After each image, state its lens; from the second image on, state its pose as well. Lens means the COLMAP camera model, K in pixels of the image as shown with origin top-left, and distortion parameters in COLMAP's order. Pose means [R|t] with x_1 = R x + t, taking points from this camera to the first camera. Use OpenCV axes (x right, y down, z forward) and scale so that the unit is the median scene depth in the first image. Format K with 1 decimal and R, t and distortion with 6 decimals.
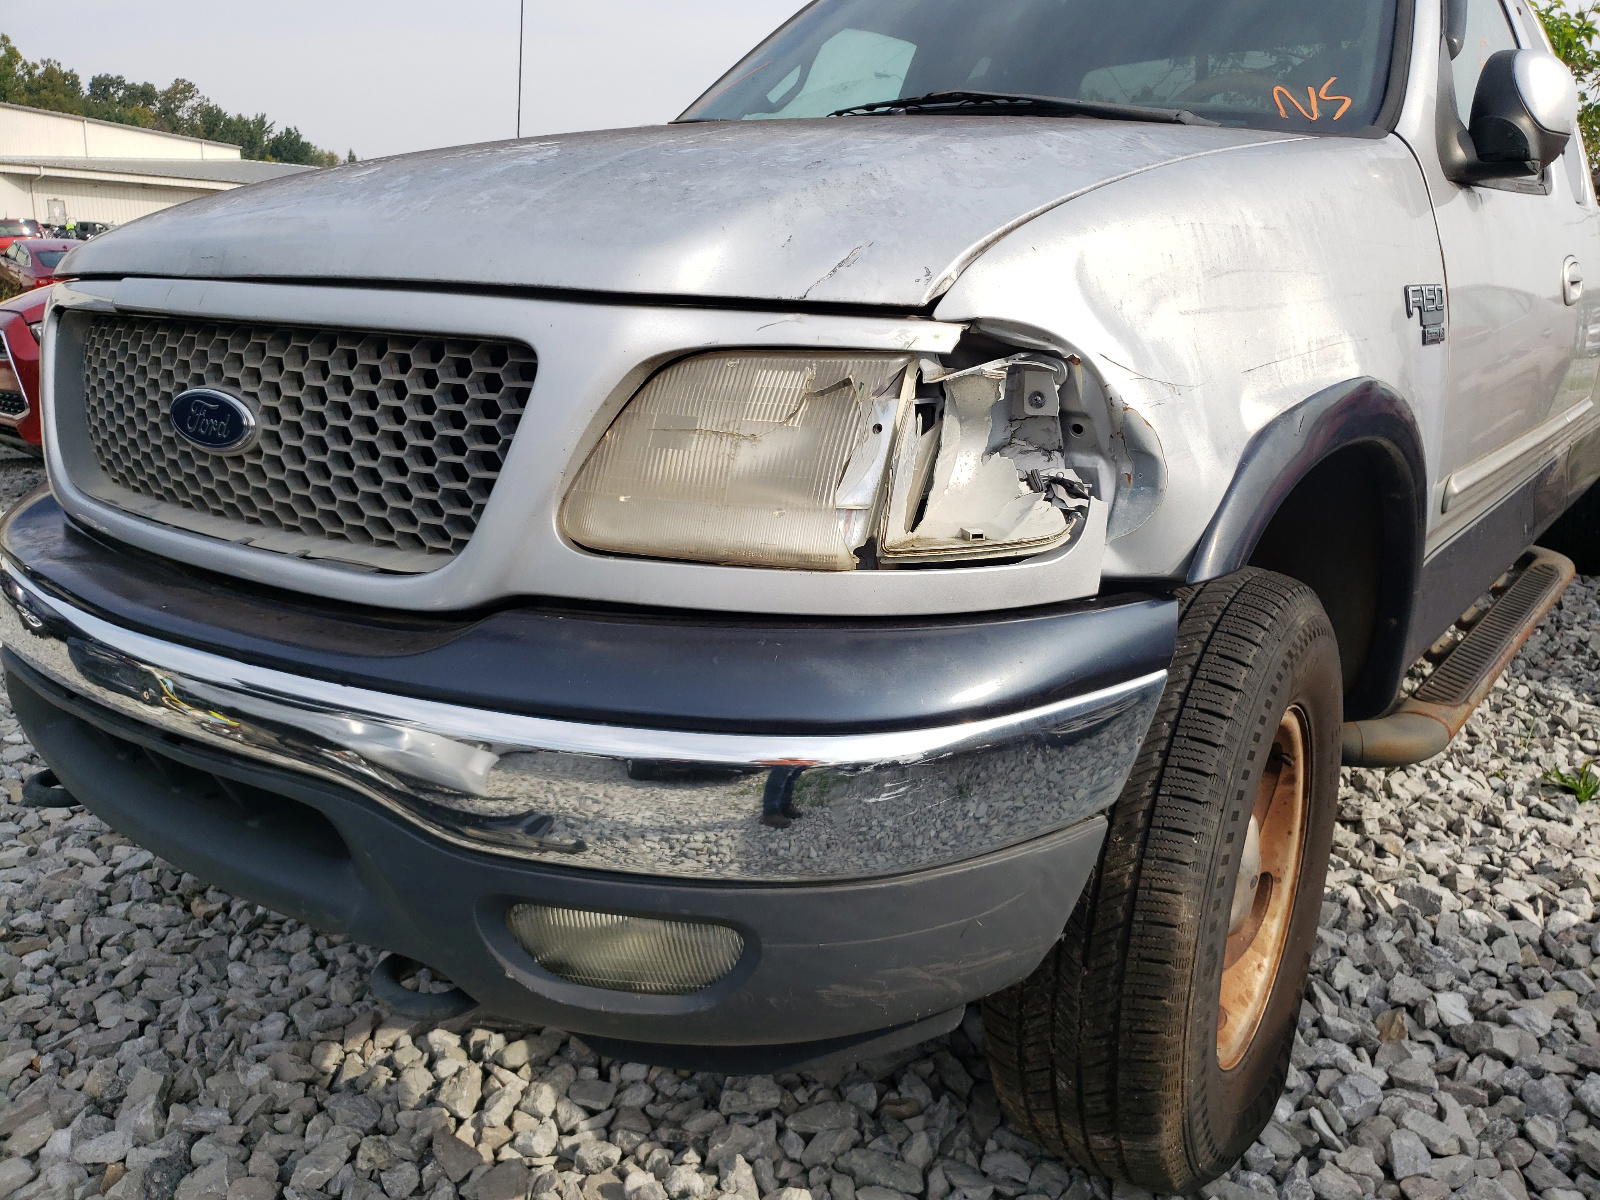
lens RADIAL K [[1208.5, 0, 800.3], [0, 1208.5, 571.9], [0, 0, 1]] dist [0.024974, -0.000121]
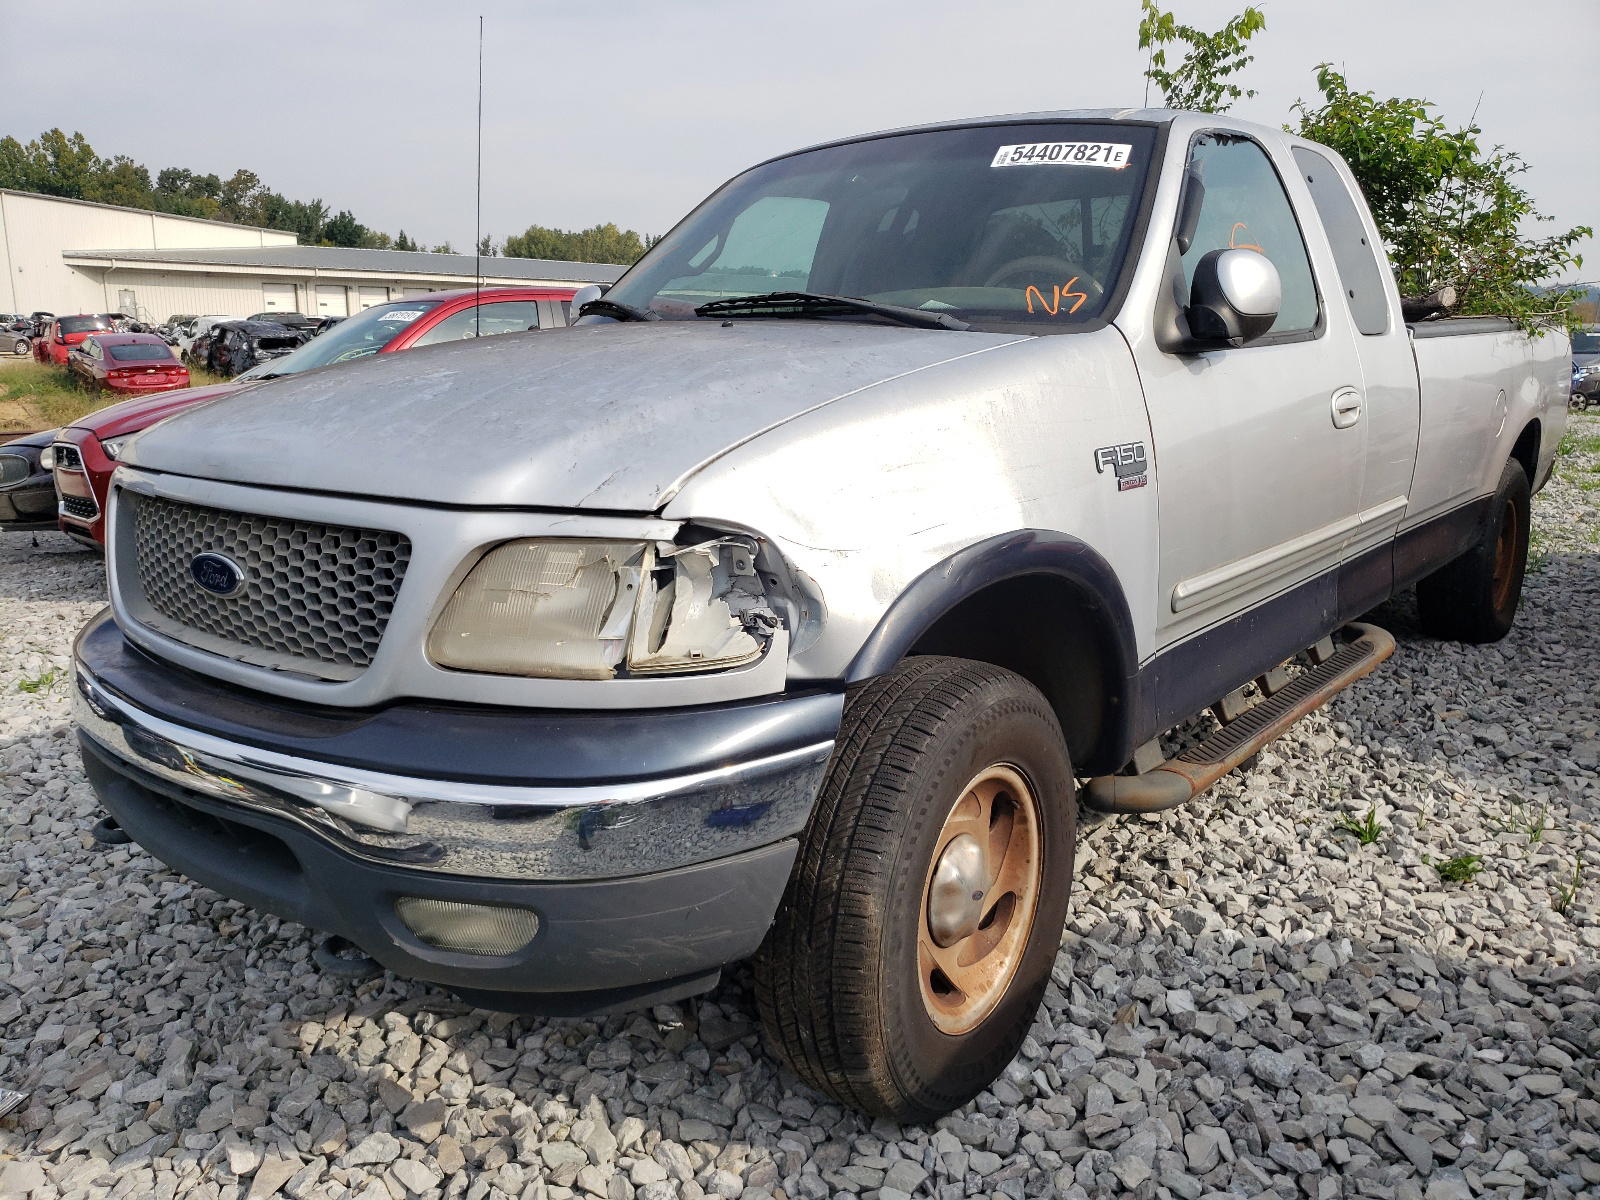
lens RADIAL K [[1231.4, 0, 800.0], [0, 1231.4, 600.0], [0, 0, 1]] dist [0.047407, -0.053380]
pose [[0.998608, -0.012703, -0.051198, 0.246389], [0.011471, 0.999639, -0.024289, -0.041598], [0.051488, 0.023668, 0.998393, -0.382422]]
